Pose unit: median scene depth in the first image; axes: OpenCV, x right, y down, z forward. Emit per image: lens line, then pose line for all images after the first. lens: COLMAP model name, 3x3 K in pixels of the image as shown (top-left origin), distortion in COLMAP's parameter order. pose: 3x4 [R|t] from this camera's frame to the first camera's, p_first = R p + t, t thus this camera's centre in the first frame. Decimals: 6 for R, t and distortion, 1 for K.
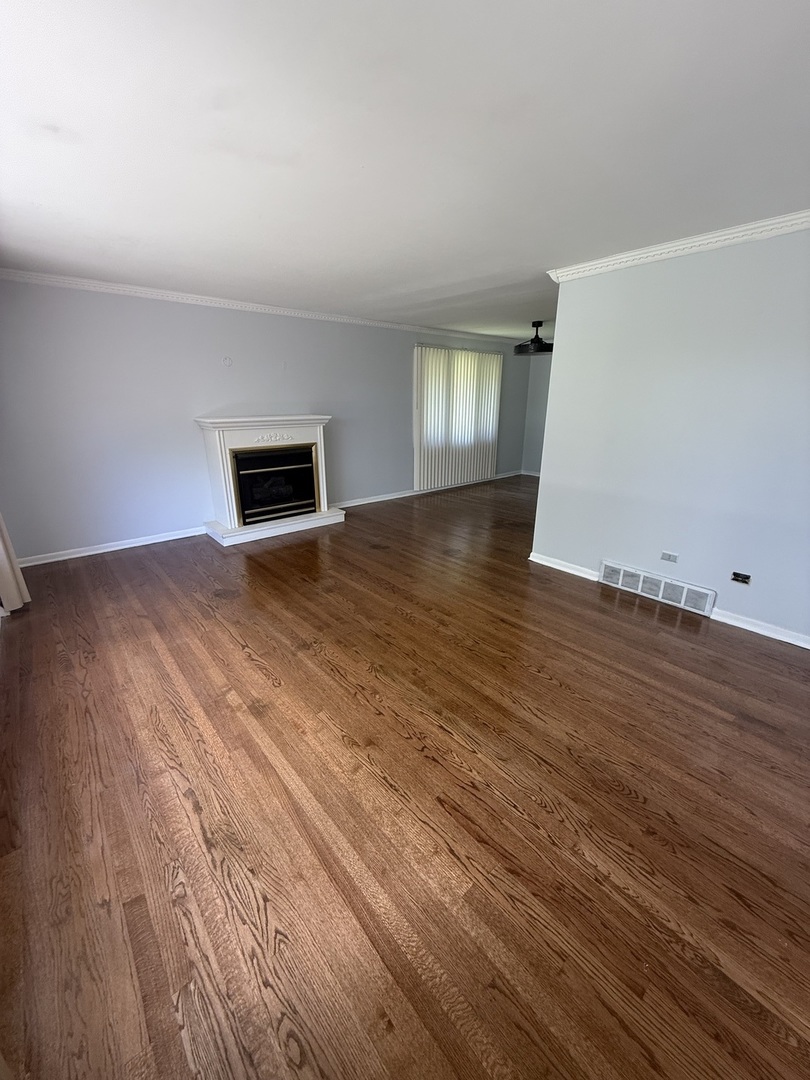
lens RADIAL K [[428.6, 0, 405.0], [0, 428.6, 540.0], [0, 0, 1]] dist [0.000080, 0.000006]
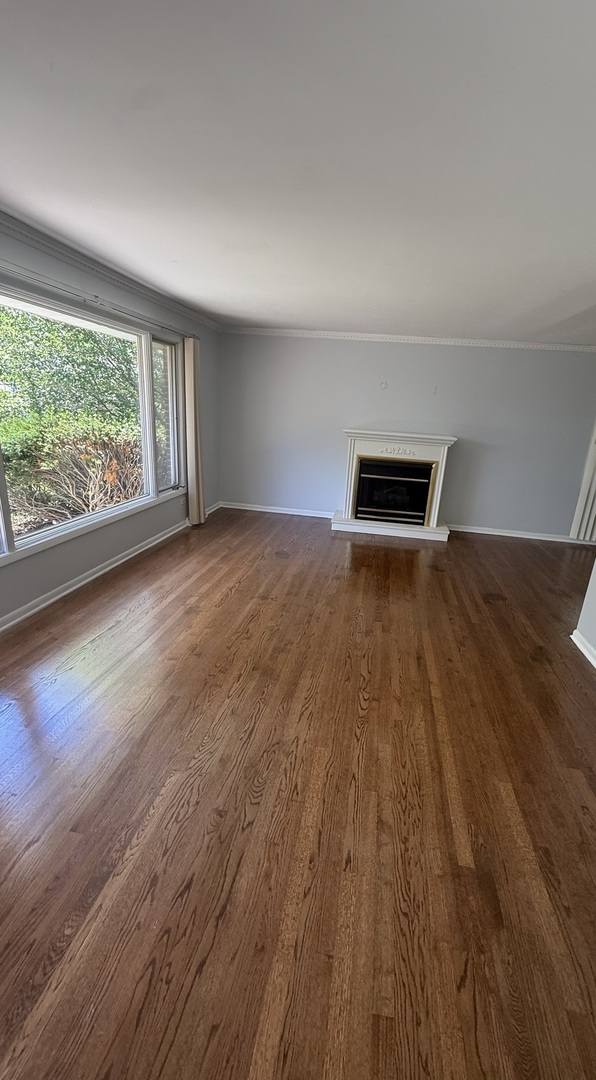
lens RADIAL K [[424.9, 0, 324.7], [0, 424.9, 541.2], [0, 0, 1]] dist [0.000010, 0.000006]
pose [[0.663087, 0.265210, -0.699985, 0.685174], [-0.300640, 0.950750, 0.075427, -0.062427], [0.685515, 0.160429, 0.710163, 0.167942]]
